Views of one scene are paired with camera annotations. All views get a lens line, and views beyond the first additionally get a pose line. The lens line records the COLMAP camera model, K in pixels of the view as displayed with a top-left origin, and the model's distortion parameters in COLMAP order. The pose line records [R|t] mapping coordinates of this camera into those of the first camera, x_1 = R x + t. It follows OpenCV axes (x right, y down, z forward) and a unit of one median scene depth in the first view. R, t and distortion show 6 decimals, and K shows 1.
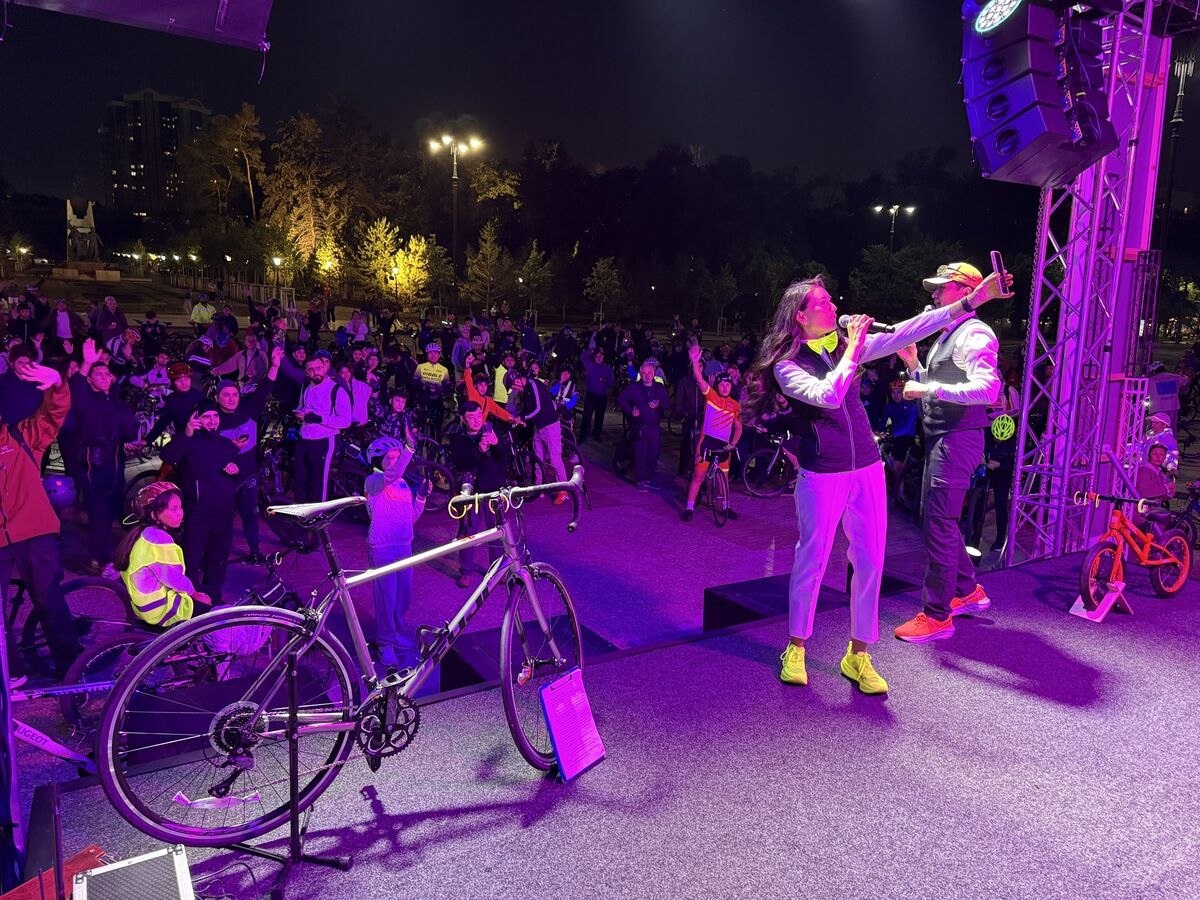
lens RADIAL K [[855.8, 0, 595.7], [0, 855.8, 454.1], [0, 0, 1]] dist [0.010558, -0.003006]
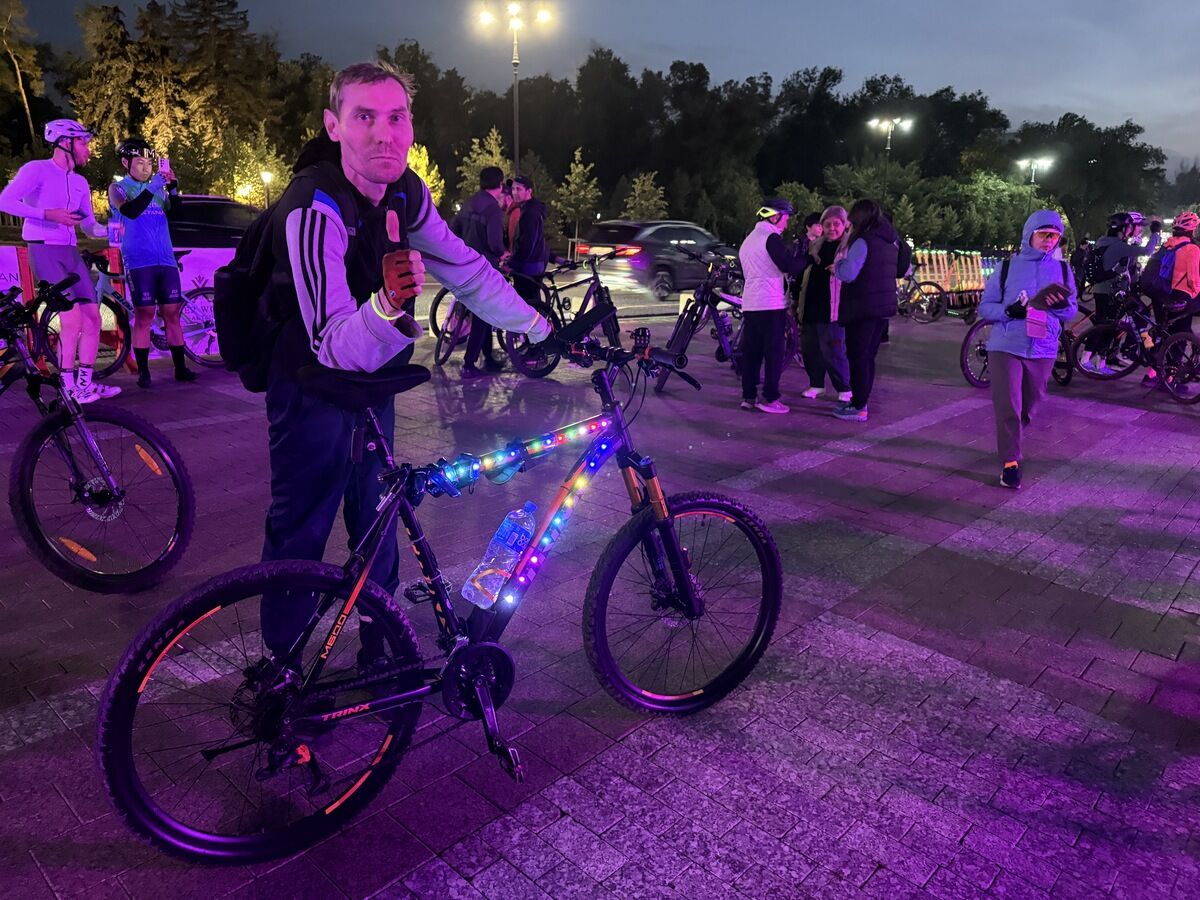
lens RADIAL K [[869.0, 0, 604.3], [0, 869.0, 462.2], [0, 0, 1]] dist [-0.006826, 0.000146]
pose [[0.963211, -0.088398, 0.253791, -0.189552], [0.069540, 0.994174, 0.082355, -0.015320], [-0.259593, -0.061677, 0.963747, 0.126124]]
